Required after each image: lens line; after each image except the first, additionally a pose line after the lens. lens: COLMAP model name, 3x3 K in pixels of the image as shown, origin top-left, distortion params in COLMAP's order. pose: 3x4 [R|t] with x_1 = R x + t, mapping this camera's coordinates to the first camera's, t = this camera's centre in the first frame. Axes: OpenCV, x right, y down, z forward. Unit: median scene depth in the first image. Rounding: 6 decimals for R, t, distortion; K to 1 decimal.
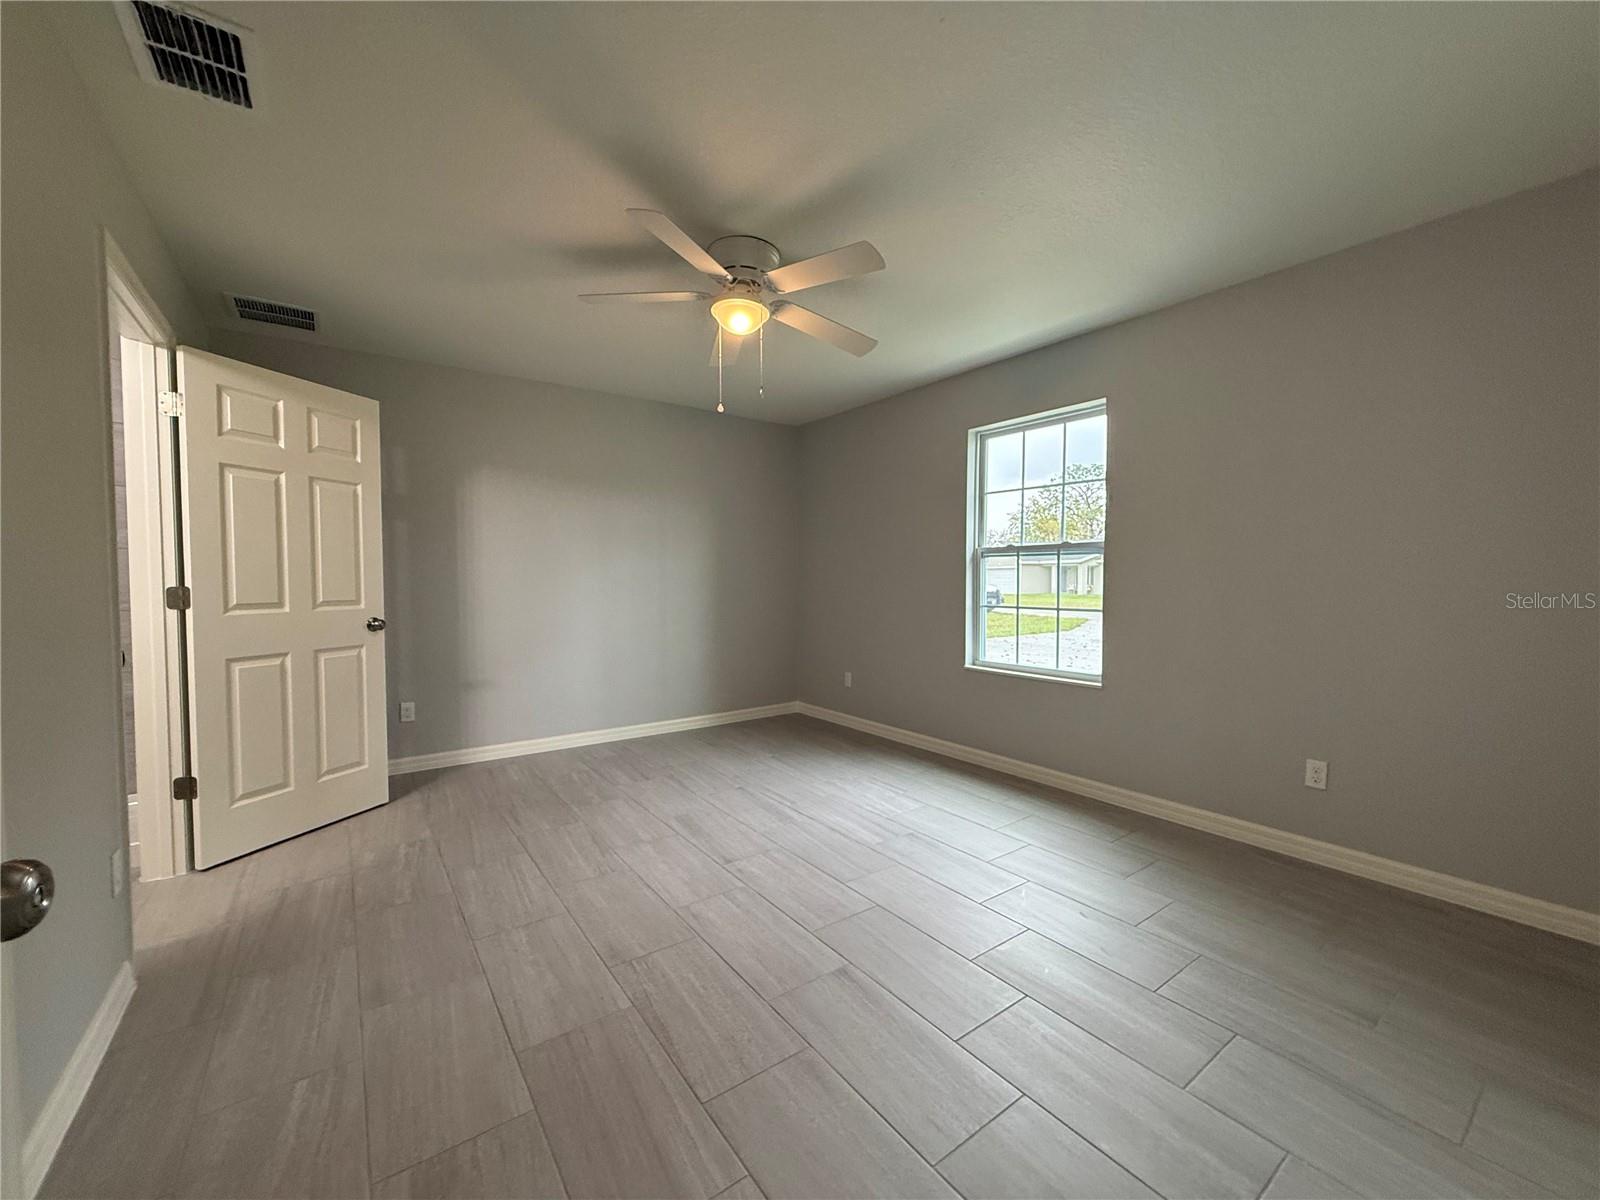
lens RADIAL K [[640.4, 0, 795.0], [0, 640.4, 601.8], [0, 0, 1]] dist [0.000216, 0.000204]
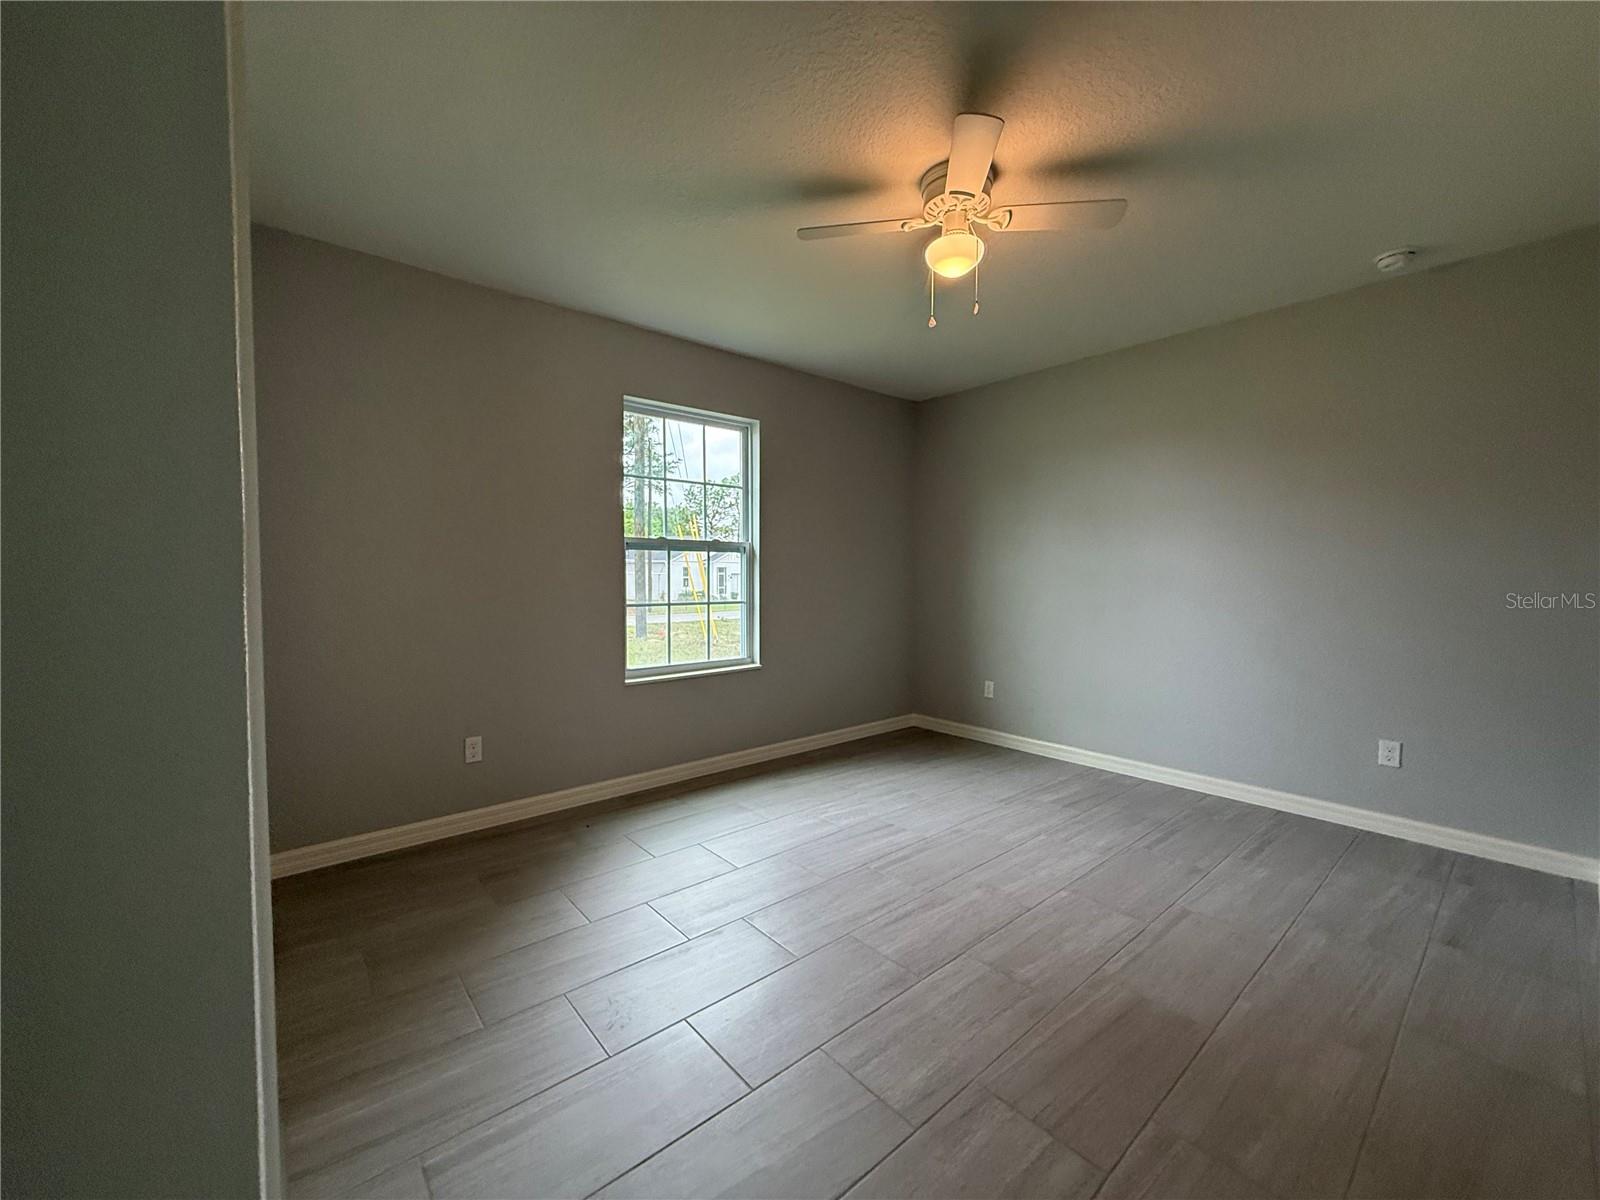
lens RADIAL K [[640.4, 0, 802.5], [0, 640.4, 599.7], [0, 0, 1]] dist [0.000216, 0.000204]
pose [[-0.082414, -0.039112, 0.995830, -0.648099], [0.040447, 0.998275, 0.042555, -0.033255], [-0.995777, 0.043785, -0.080690, 0.943674]]
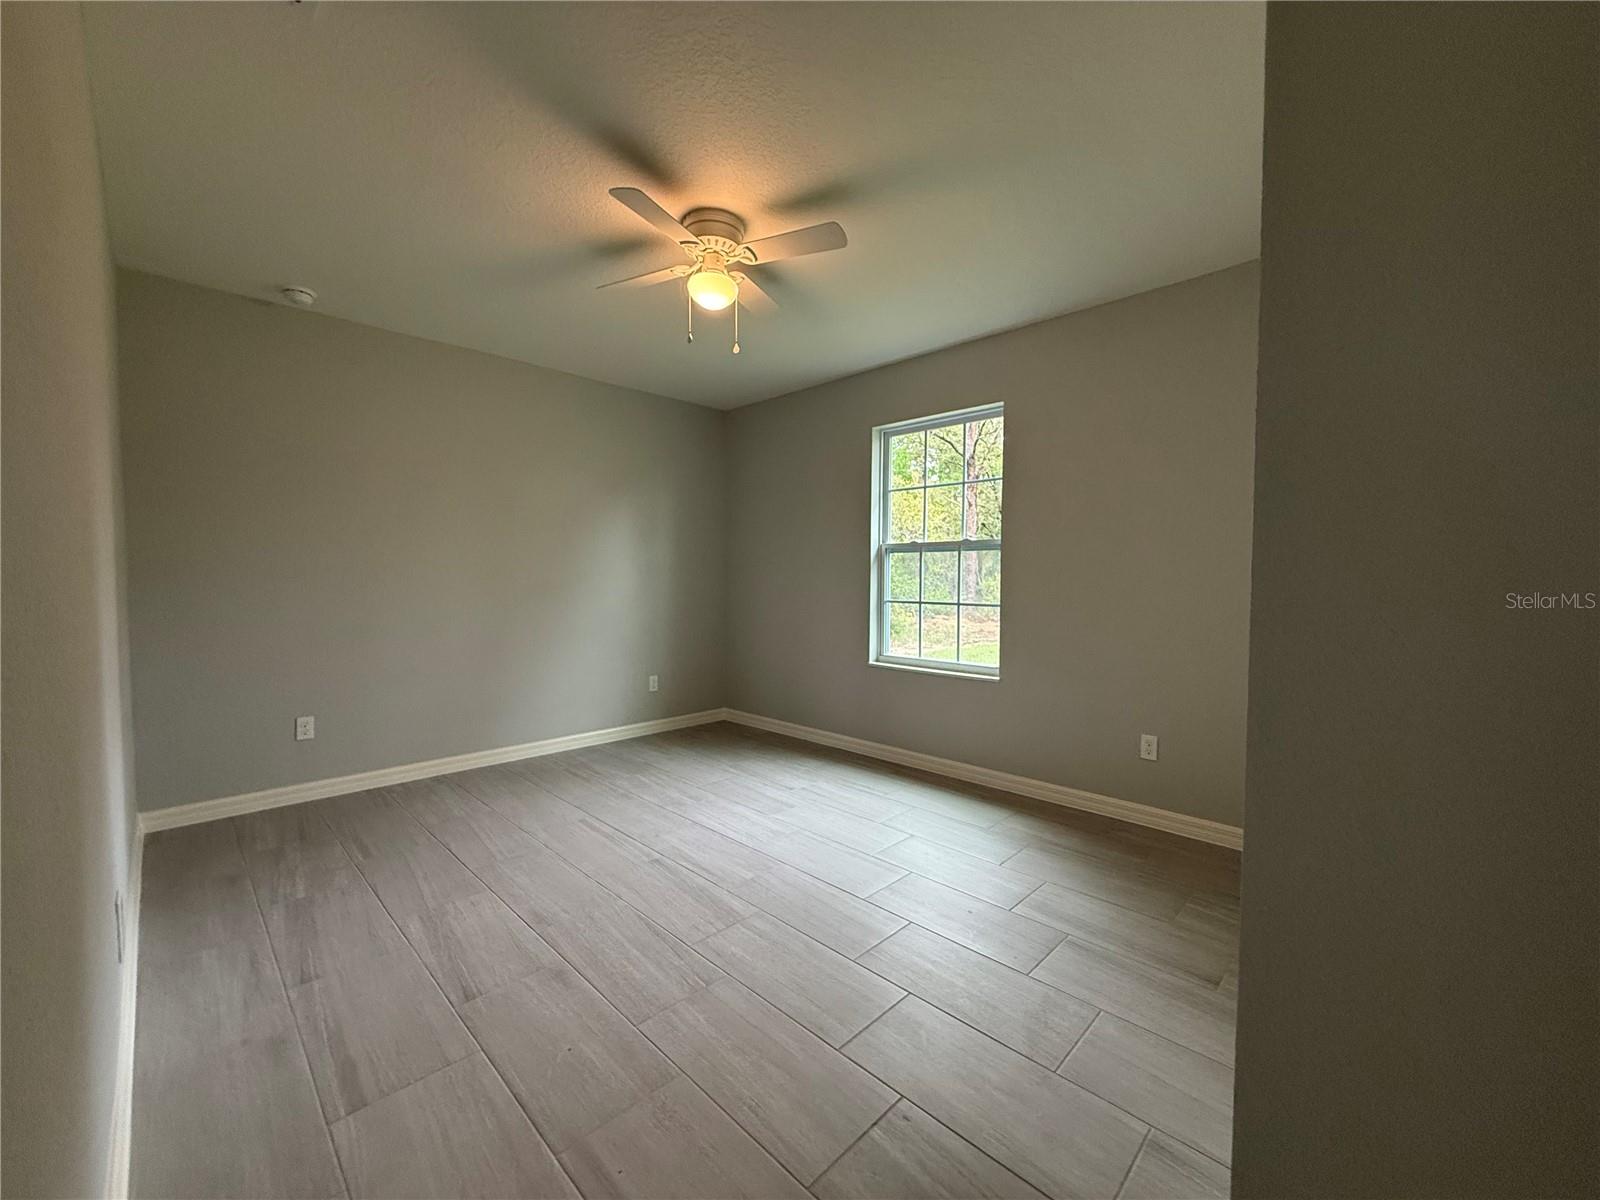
lens RADIAL K [[640.4, 0, 789.7], [0, 640.4, 597.3], [0, 0, 1]] dist [0.000216, 0.000204]
pose [[0.986410, -0.005548, 0.164209, -0.024916], [0.005640, 0.999984, -0.000091, -0.001871], [-0.164206, 0.001015, 0.986426, 0.031908]]
